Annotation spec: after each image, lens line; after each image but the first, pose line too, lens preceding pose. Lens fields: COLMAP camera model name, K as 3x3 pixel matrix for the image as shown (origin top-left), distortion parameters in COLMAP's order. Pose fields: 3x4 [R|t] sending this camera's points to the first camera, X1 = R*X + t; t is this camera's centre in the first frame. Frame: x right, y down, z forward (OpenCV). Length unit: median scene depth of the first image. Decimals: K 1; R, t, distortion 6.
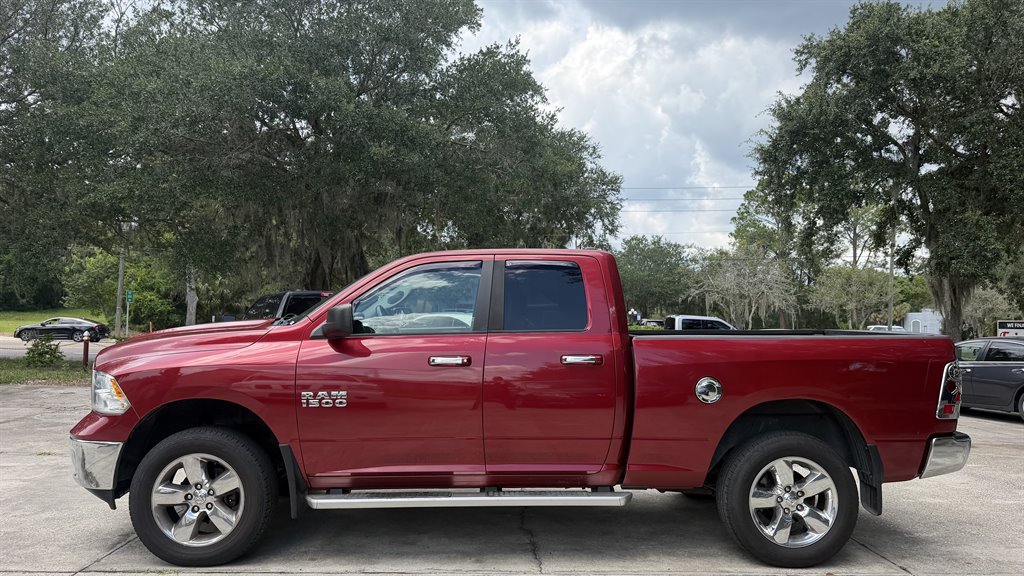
lens RADIAL K [[739.3, 0, 508.6], [0, 739.3, 284.5], [0, 0, 1]] dist [0.002072, -0.001327]
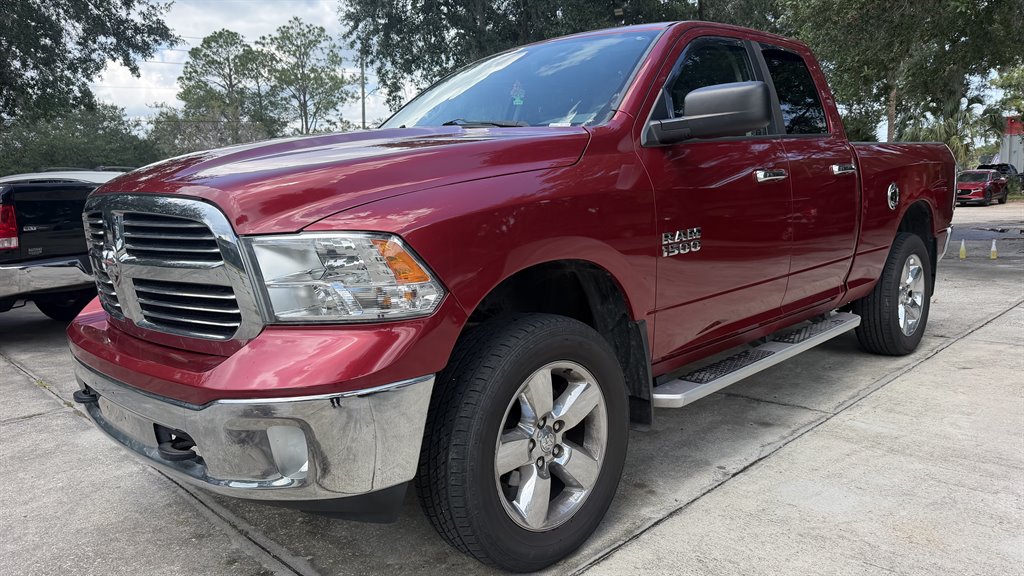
lens RADIAL K [[739.3, 0, 512.1], [0, 739.3, 288.8], [0, 0, 1]] dist [0.002072, -0.001327]
pose [[0.725475, -0.135905, 0.674696, -0.752454], [0.014337, 0.983081, 0.182608, 0.076777], [-0.688099, -0.122805, 0.715150, 0.619432]]
